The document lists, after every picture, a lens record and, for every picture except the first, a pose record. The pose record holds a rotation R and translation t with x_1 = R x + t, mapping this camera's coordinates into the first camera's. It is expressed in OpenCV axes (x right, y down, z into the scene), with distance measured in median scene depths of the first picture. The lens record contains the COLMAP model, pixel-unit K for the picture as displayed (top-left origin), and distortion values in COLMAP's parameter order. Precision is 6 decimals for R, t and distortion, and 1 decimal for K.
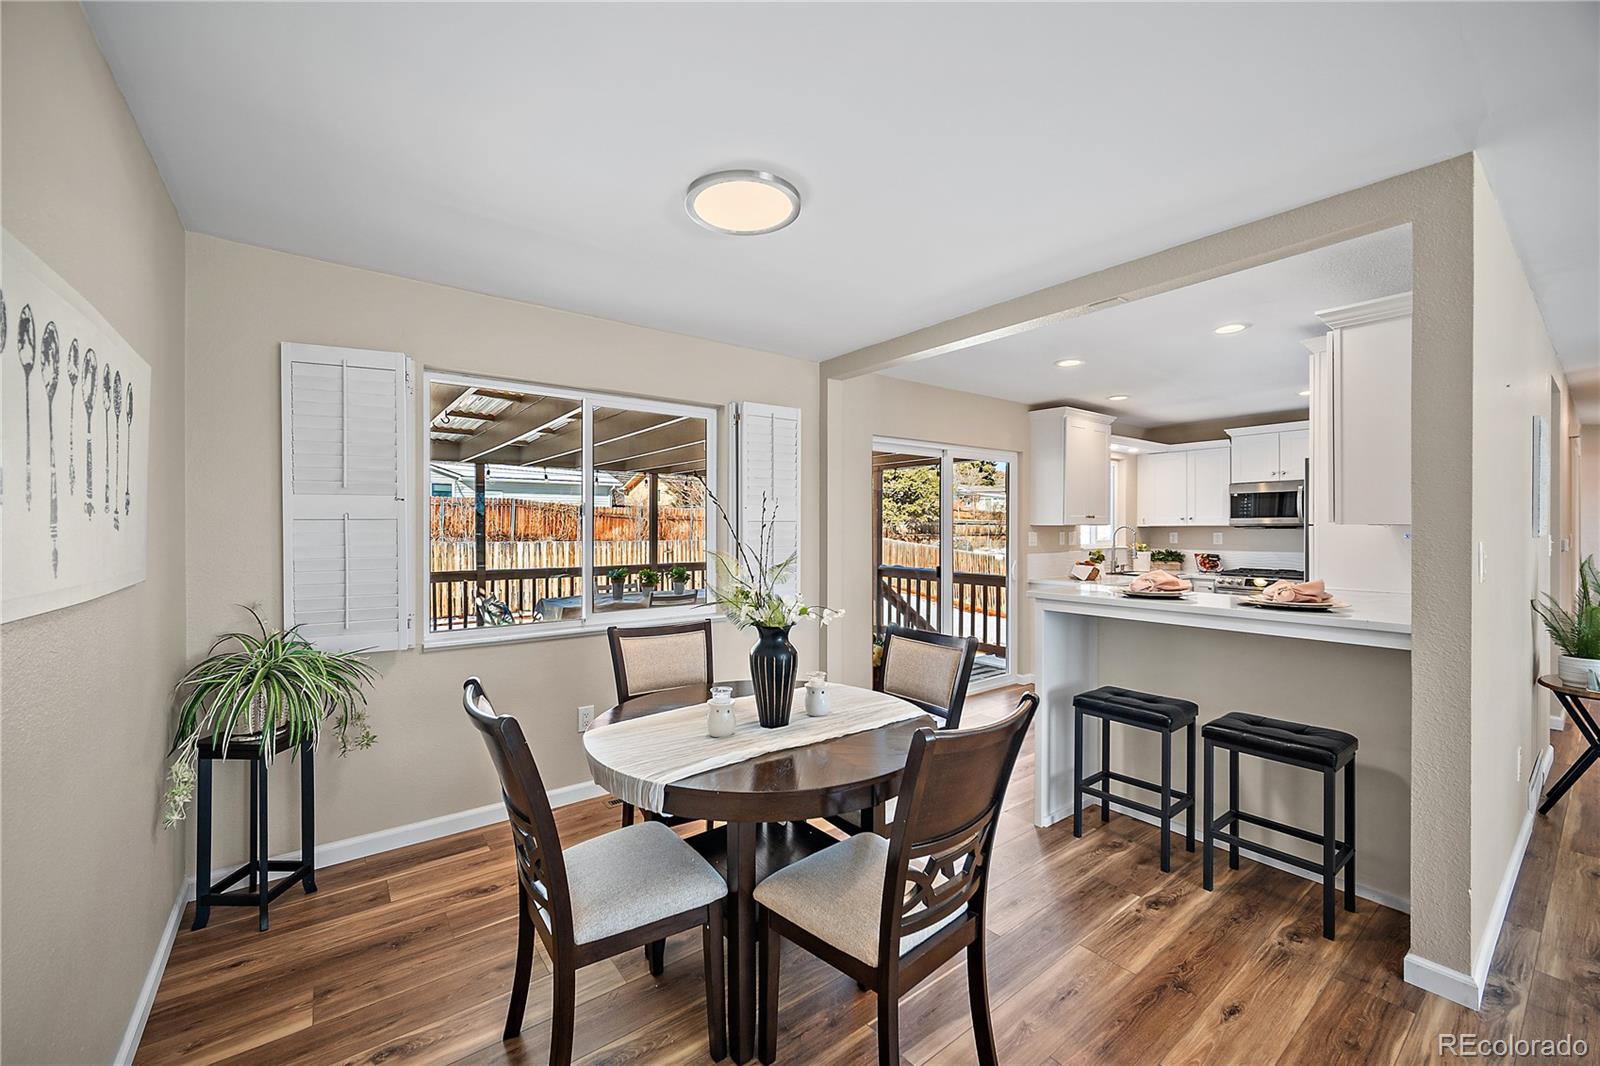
lens RADIAL K [[638.2, 0, 798.5], [0, 638.2, 528.6], [0, 0, 1]] dist [-0.001873, -0.000186]
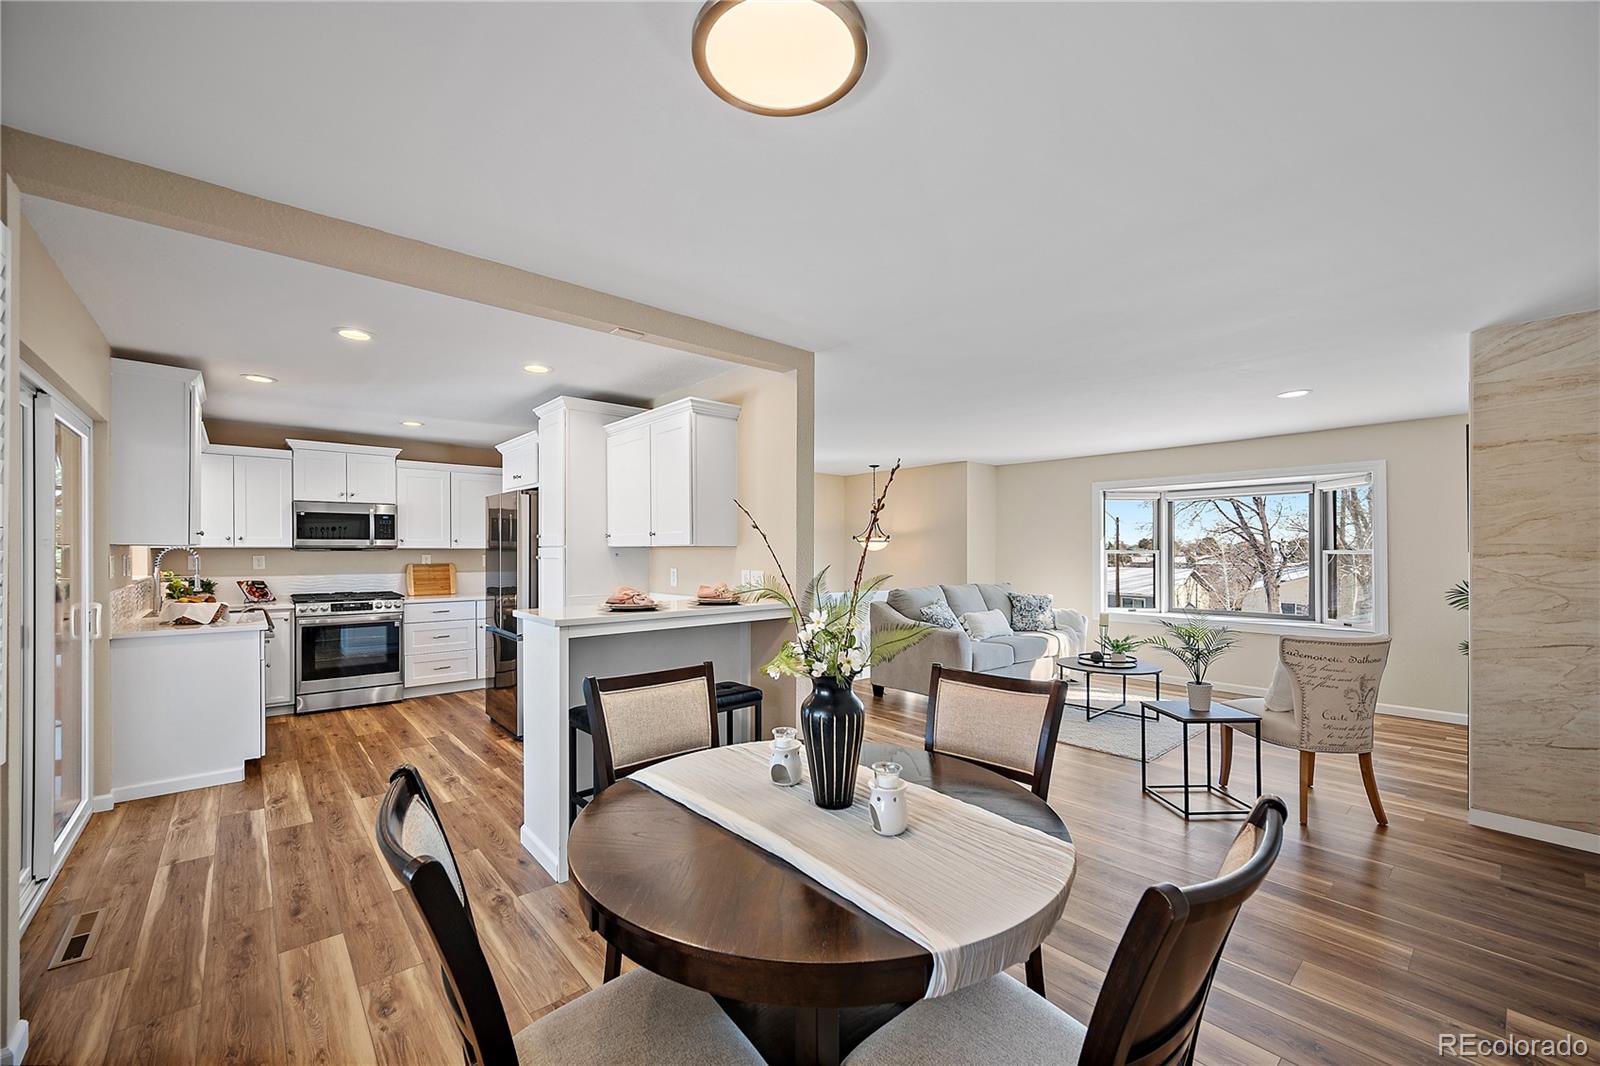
lens RADIAL K [[638.2, 0, 793.9], [0, 638.2, 553.0], [0, 0, 1]] dist [-0.001873, -0.000186]
pose [[-0.055895, -0.004536, 0.998426, -0.463798], [0.003830, 0.999981, 0.004757, 0.002707], [-0.998429, 0.004090, -0.055876, 0.633011]]
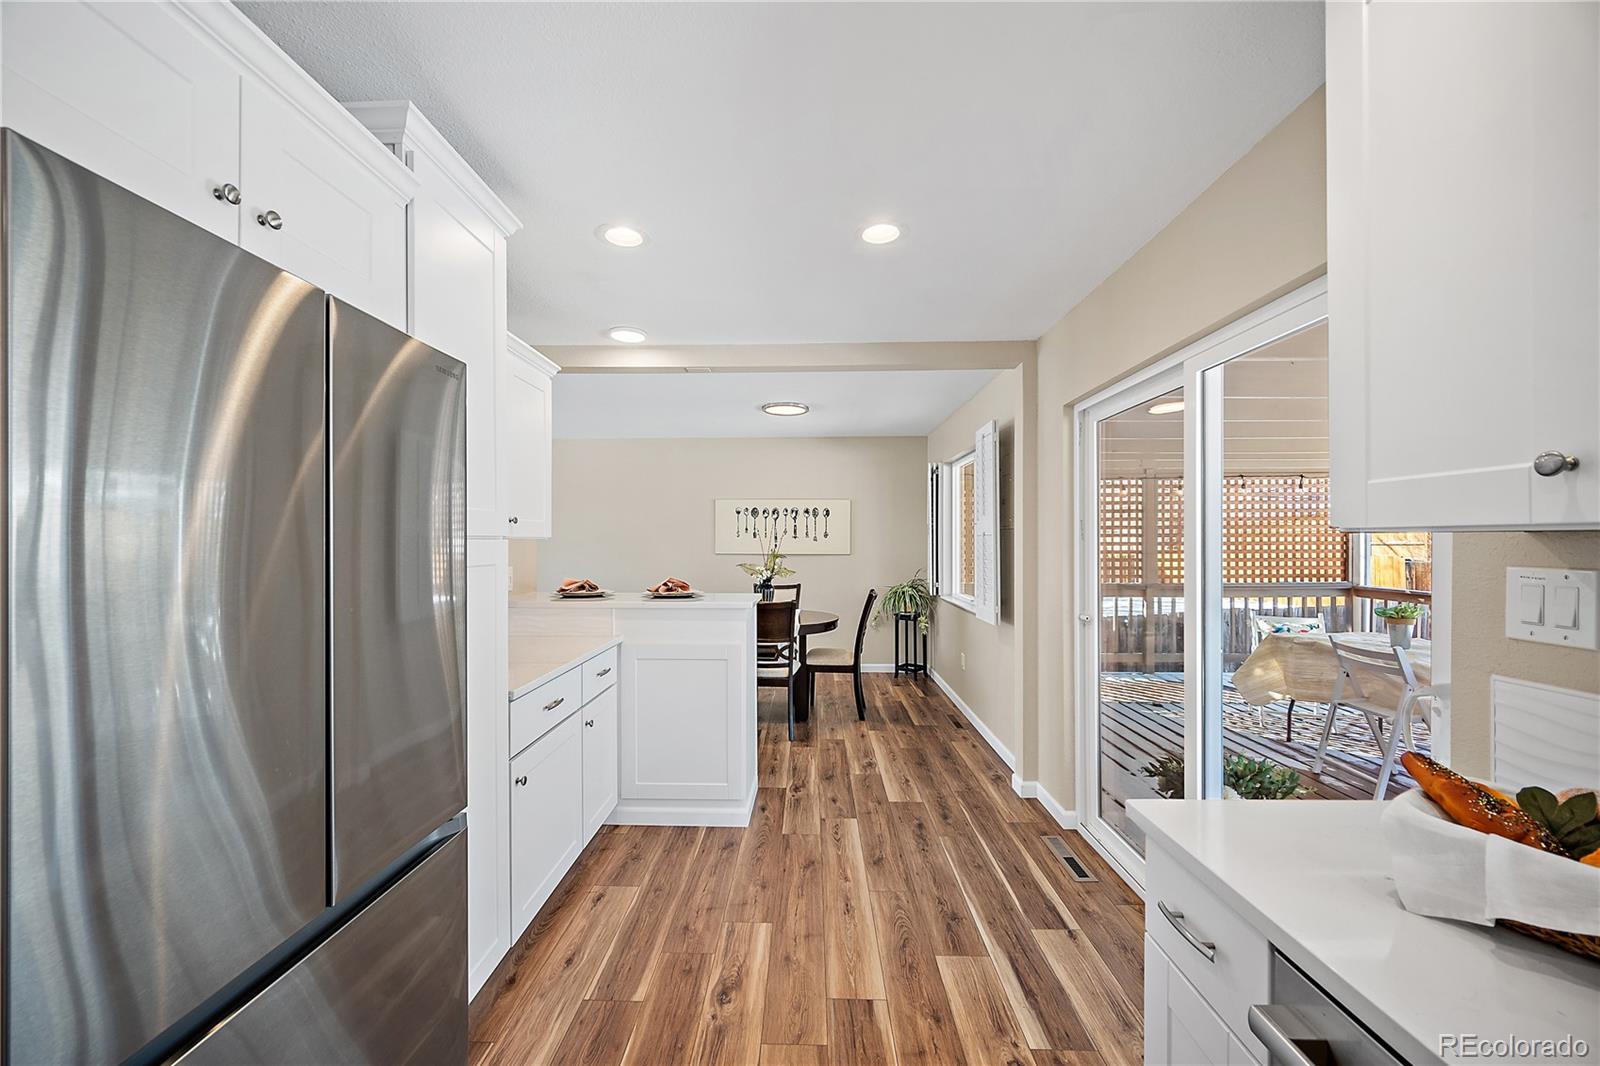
lens RADIAL K [[638.2, 0, 801.8], [0, 638.2, 536.3], [0, 0, 1]] dist [-0.001873, -0.000186]
pose [[-0.621018, -0.006814, -0.783767, 1.162529], [-0.003122, 0.999976, -0.006220, -0.003314], [0.783790, -0.001416, -0.621024, 1.622955]]
